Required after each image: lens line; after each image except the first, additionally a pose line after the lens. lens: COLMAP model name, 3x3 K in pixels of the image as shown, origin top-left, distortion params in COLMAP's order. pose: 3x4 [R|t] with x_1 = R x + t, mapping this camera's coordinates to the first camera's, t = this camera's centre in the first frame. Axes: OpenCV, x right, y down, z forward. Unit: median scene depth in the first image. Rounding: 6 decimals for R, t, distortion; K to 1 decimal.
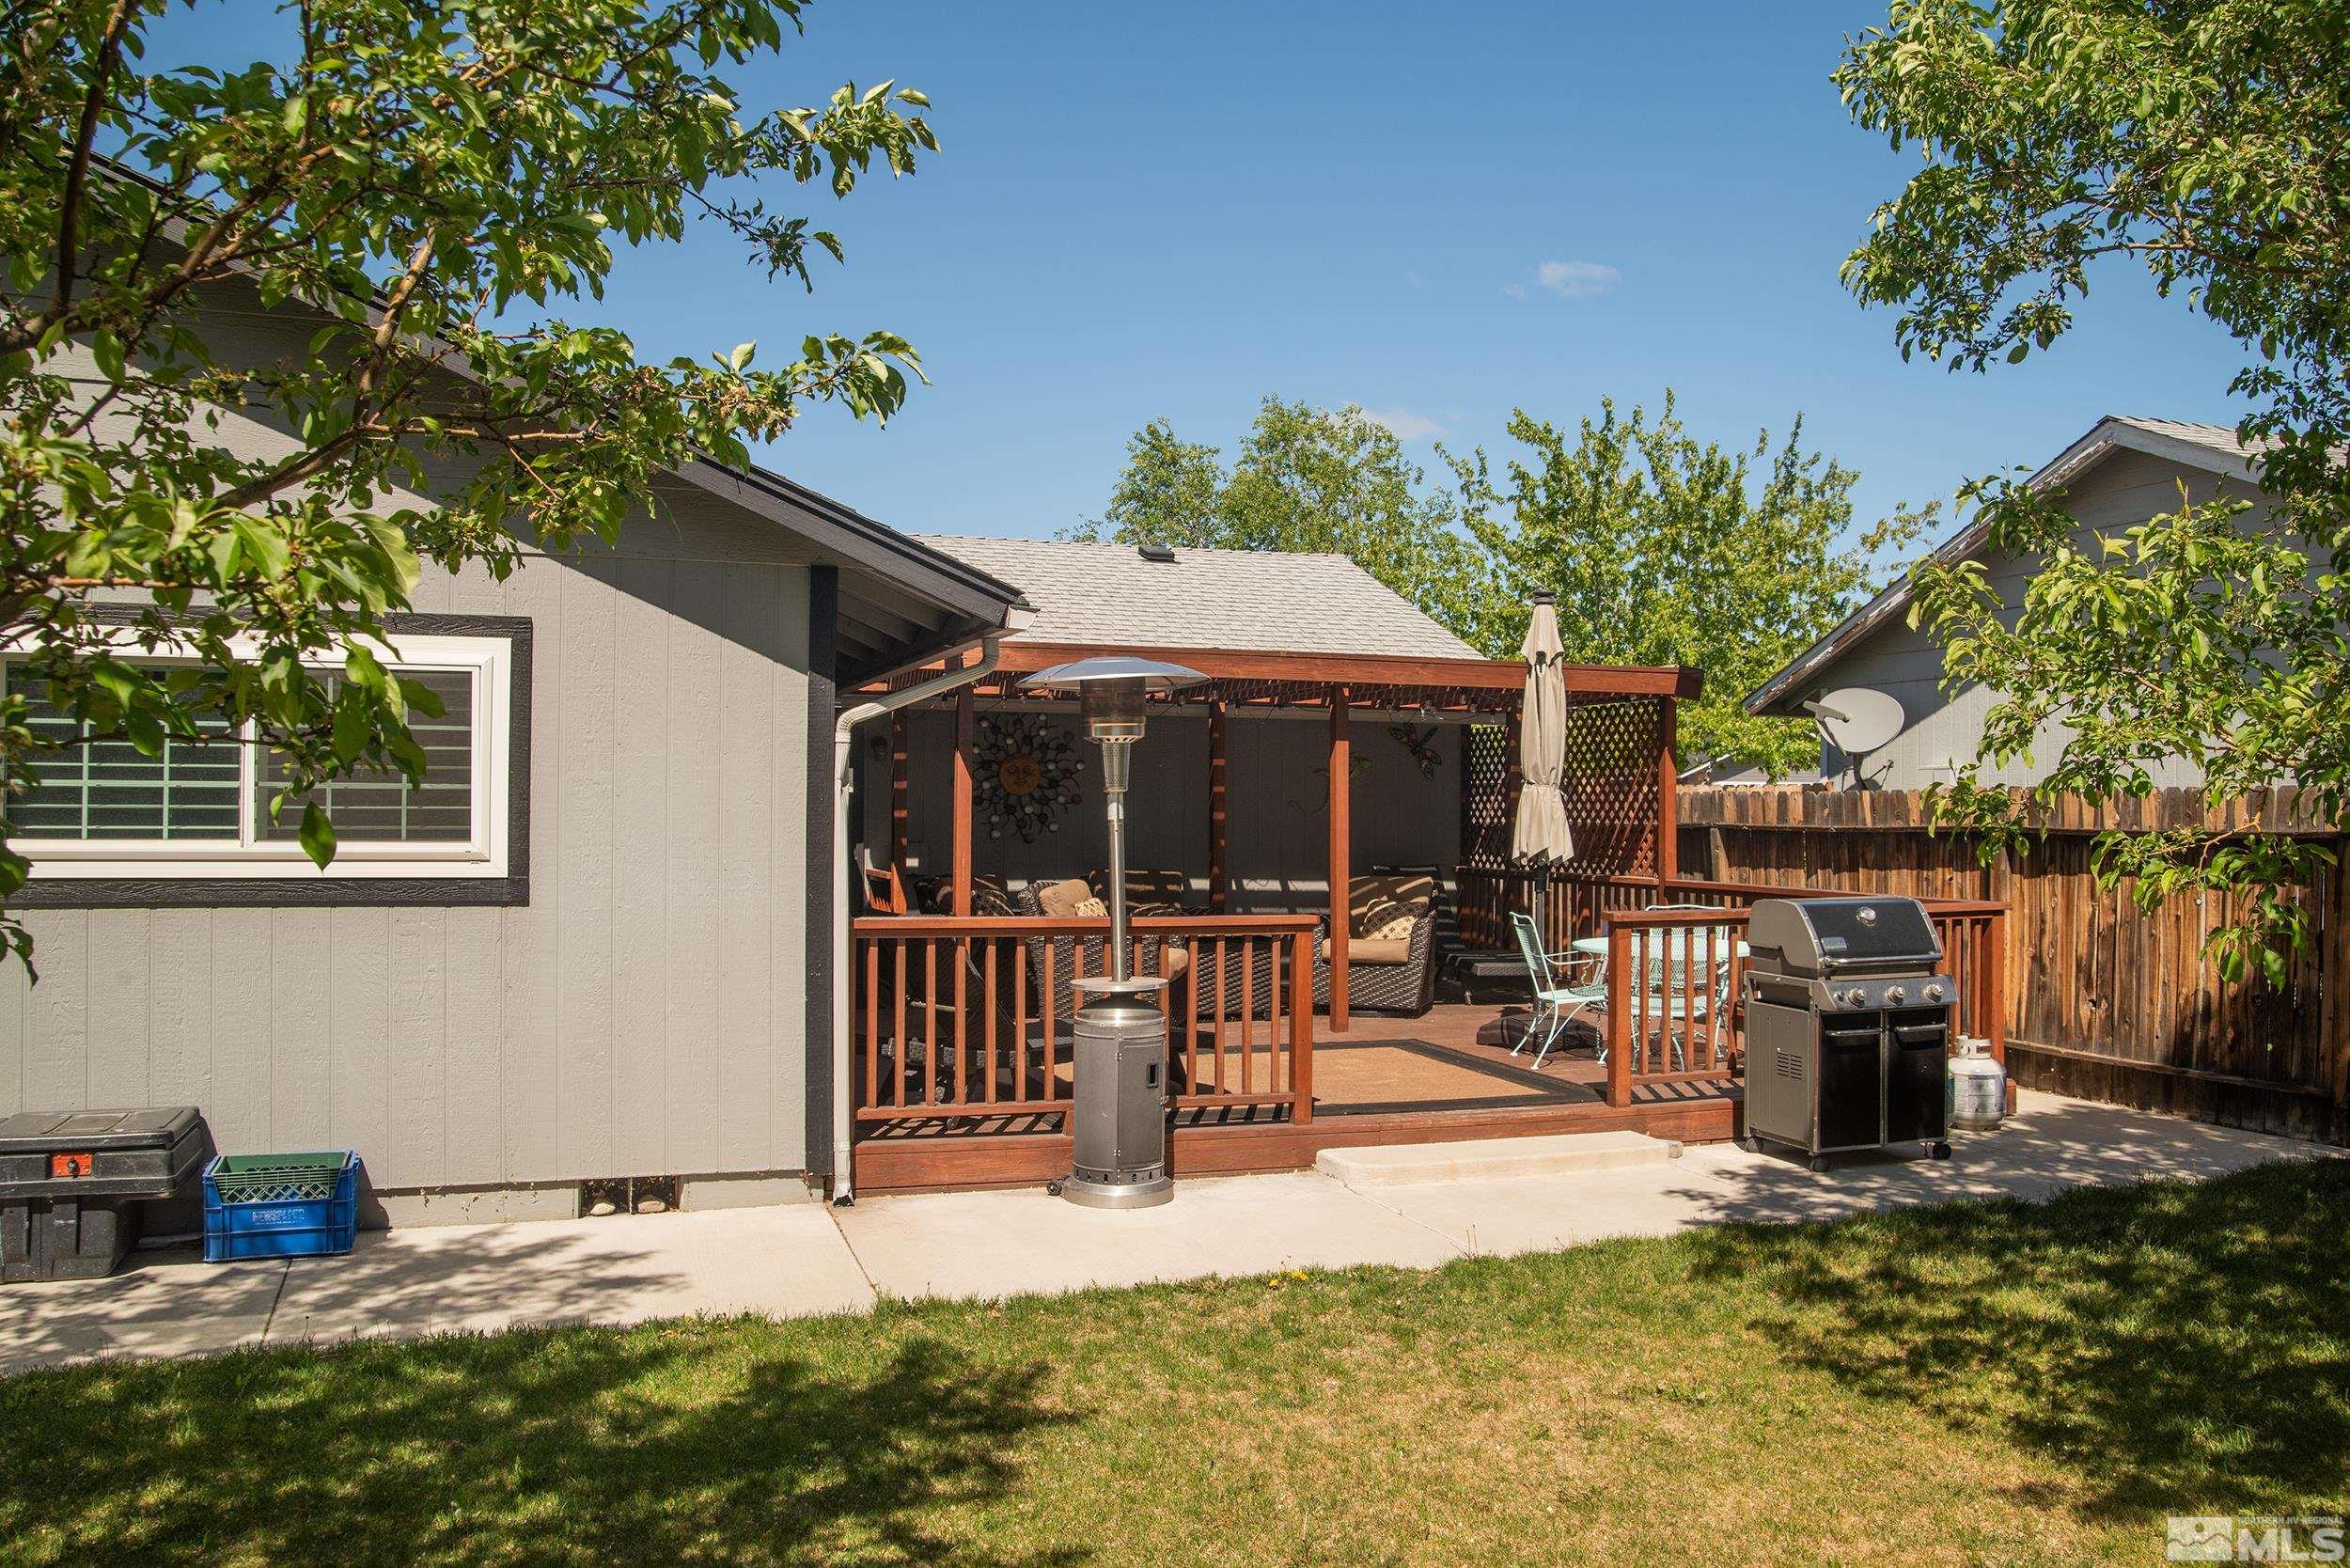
lens RADIAL K [[1859.9, 0, 1175.0], [0, 1859.9, 784.0], [0, 0, 1]] dist [-0.118155, 0.109158]
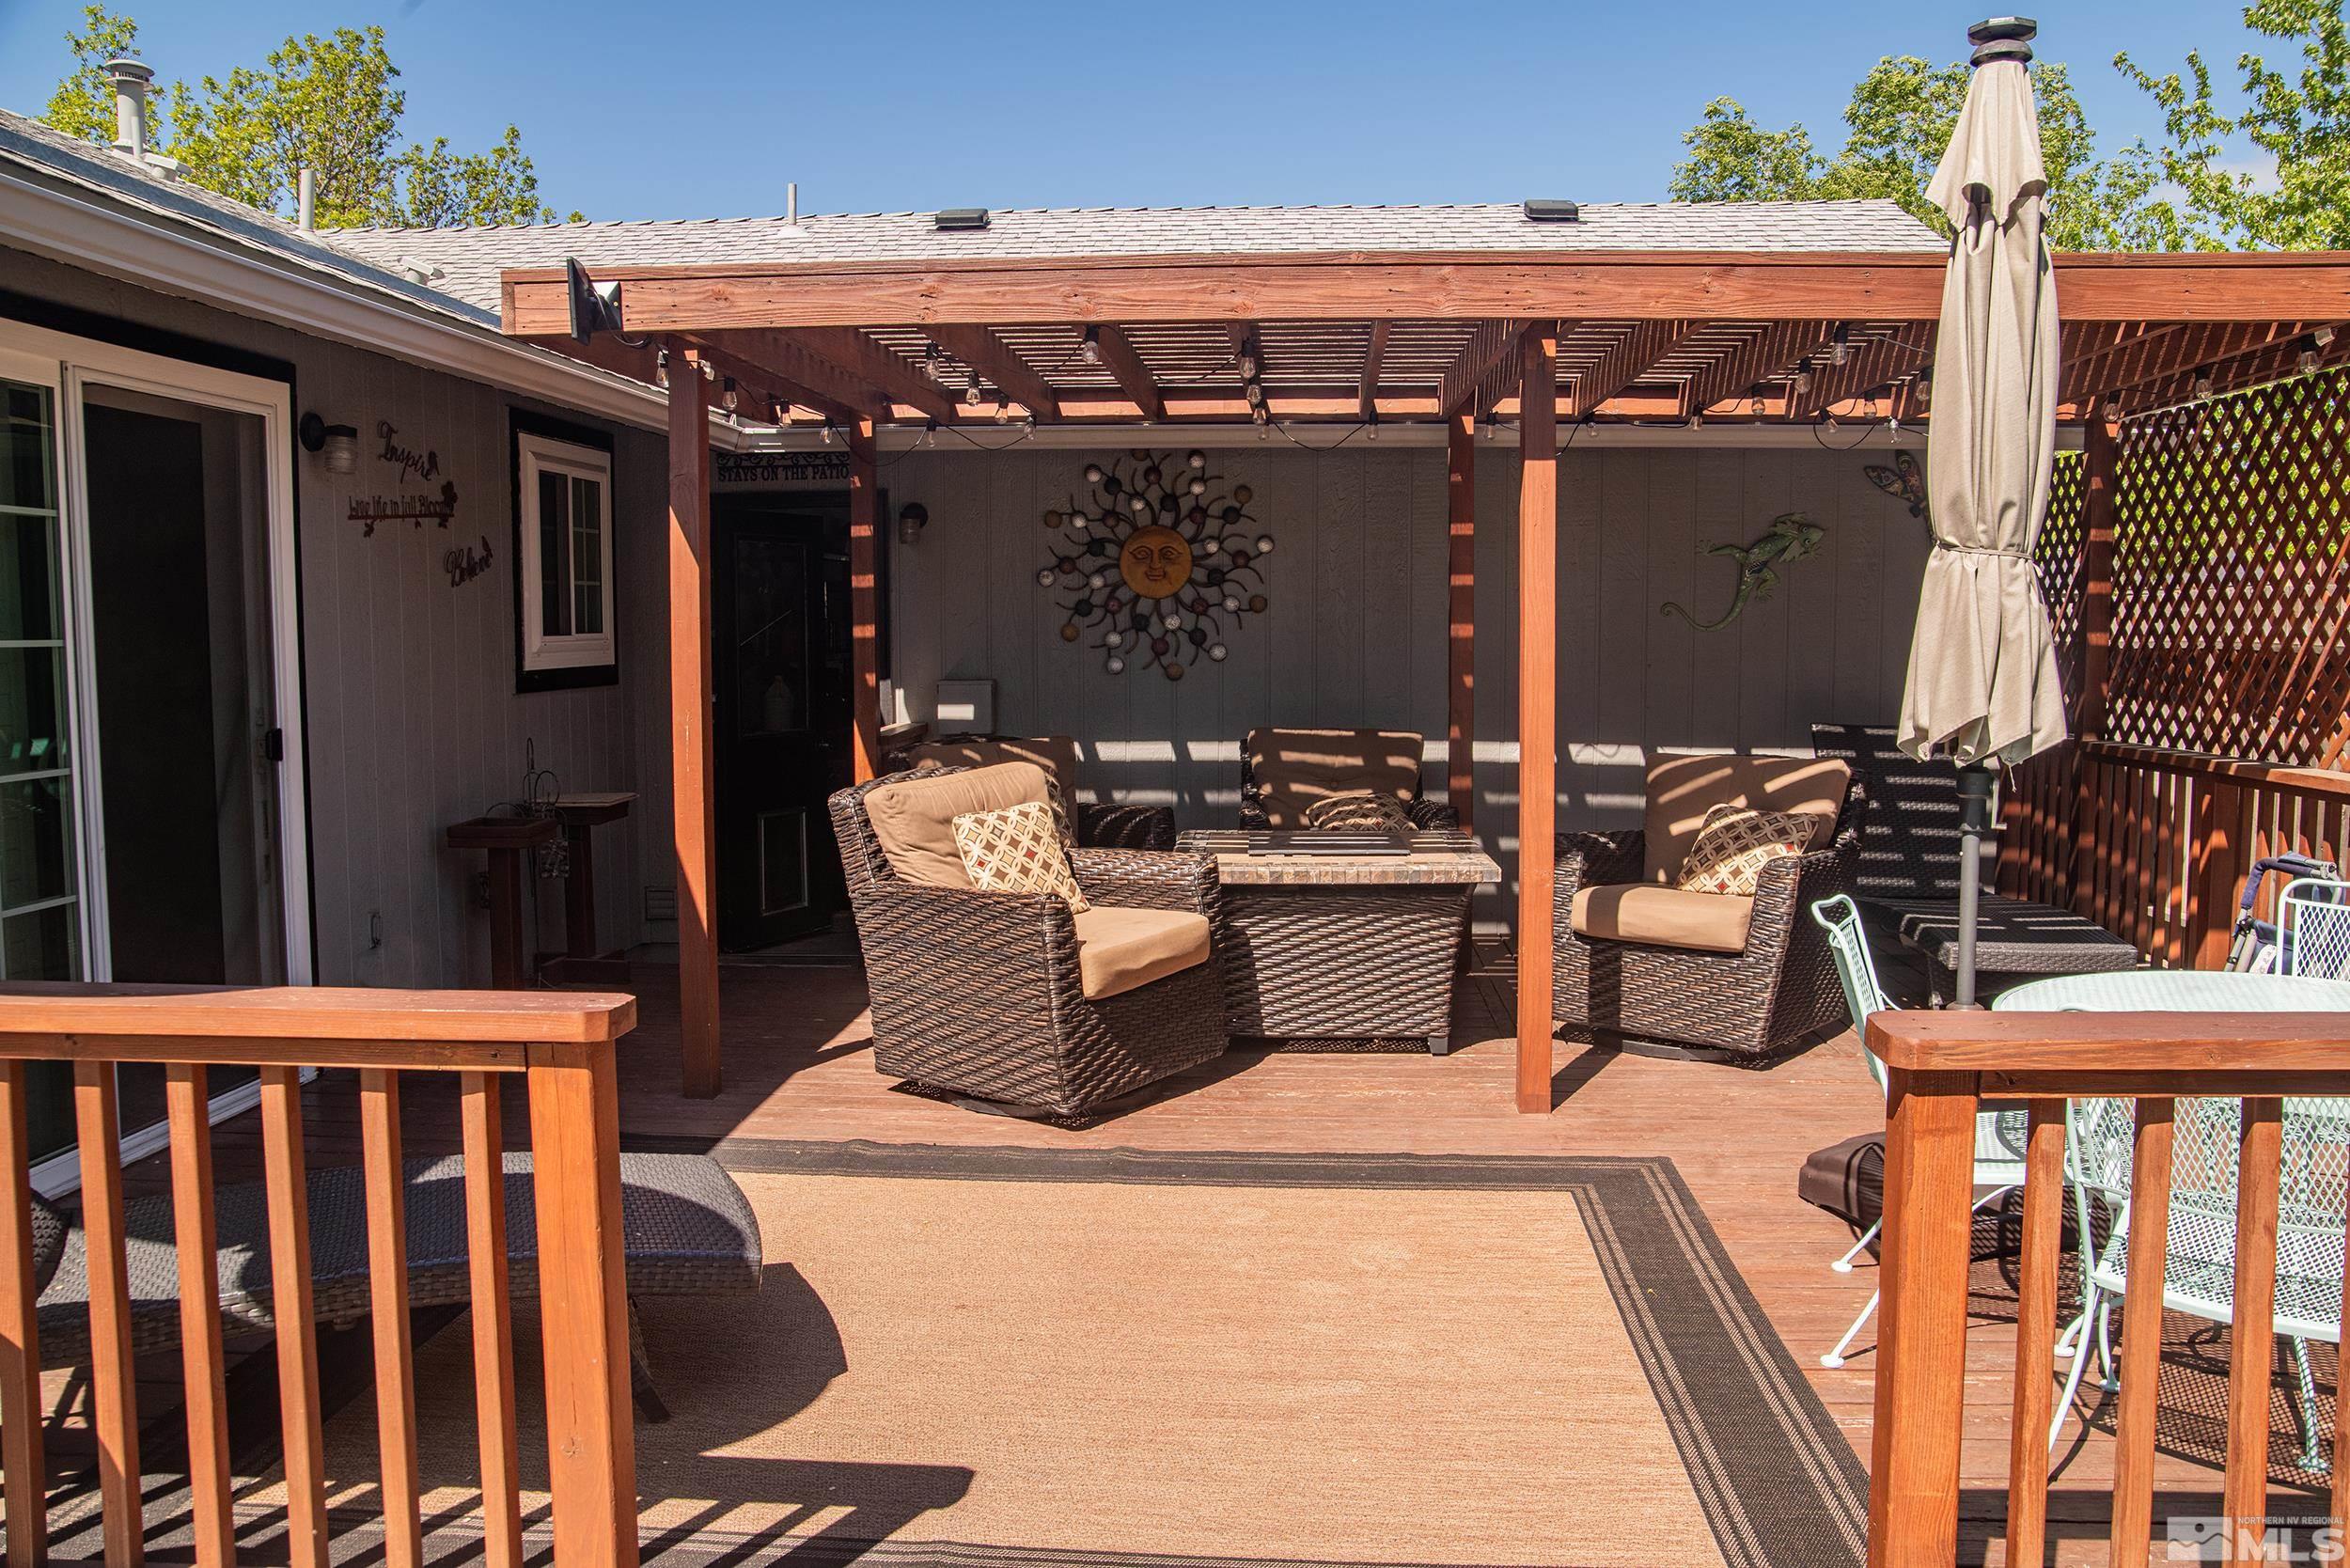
lens RADIAL K [[1859.9, 0, 1175.0], [0, 1859.9, 784.0], [0, 0, 1]] dist [-0.118155, 0.109158]
pose [[0.921305, 0.025418, -0.388010, 0.303012], [0.013529, 0.995162, 0.097316, 0.015293], [0.388606, -0.094907, 0.916503, 0.935648]]
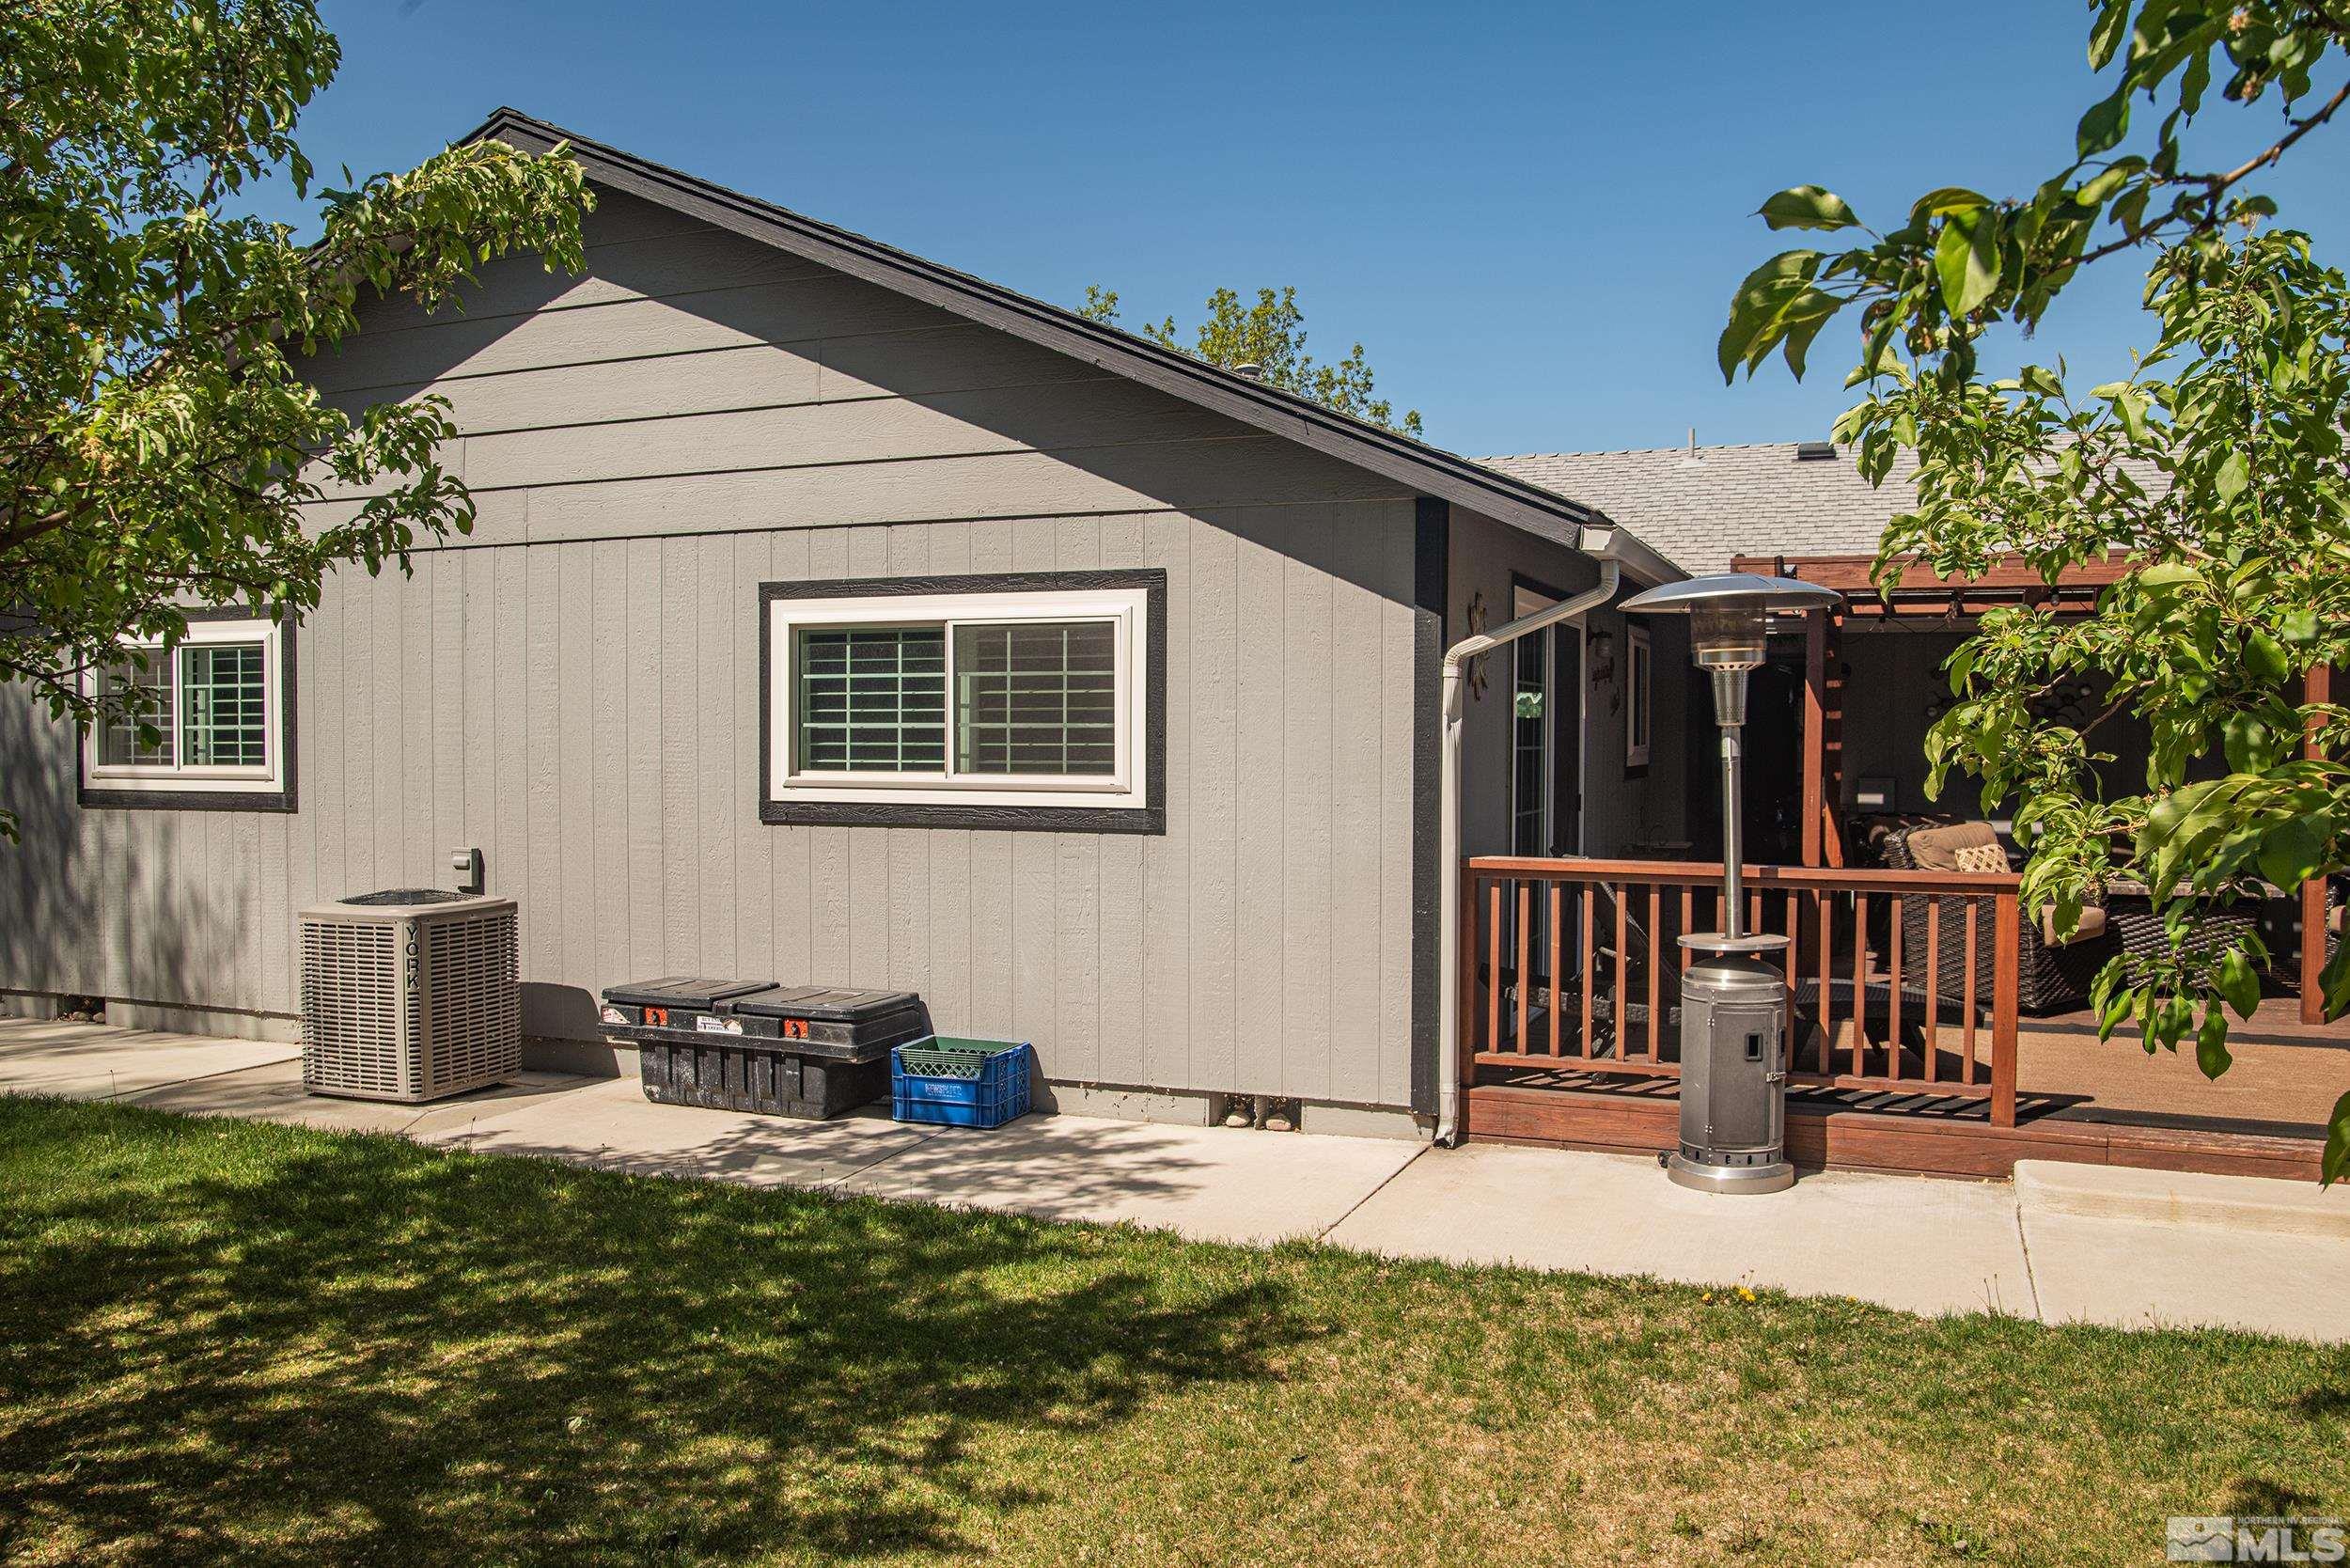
lens RADIAL K [[1859.9, 0, 1175.0], [0, 1859.9, 784.0], [0, 0, 1]] dist [-0.118155, 0.109158]
pose [[0.752540, 0.013780, -0.658403, 0.382510], [0.011970, 0.999330, 0.034597, -0.001595], [0.658438, -0.033917, 0.751870, 0.180568]]
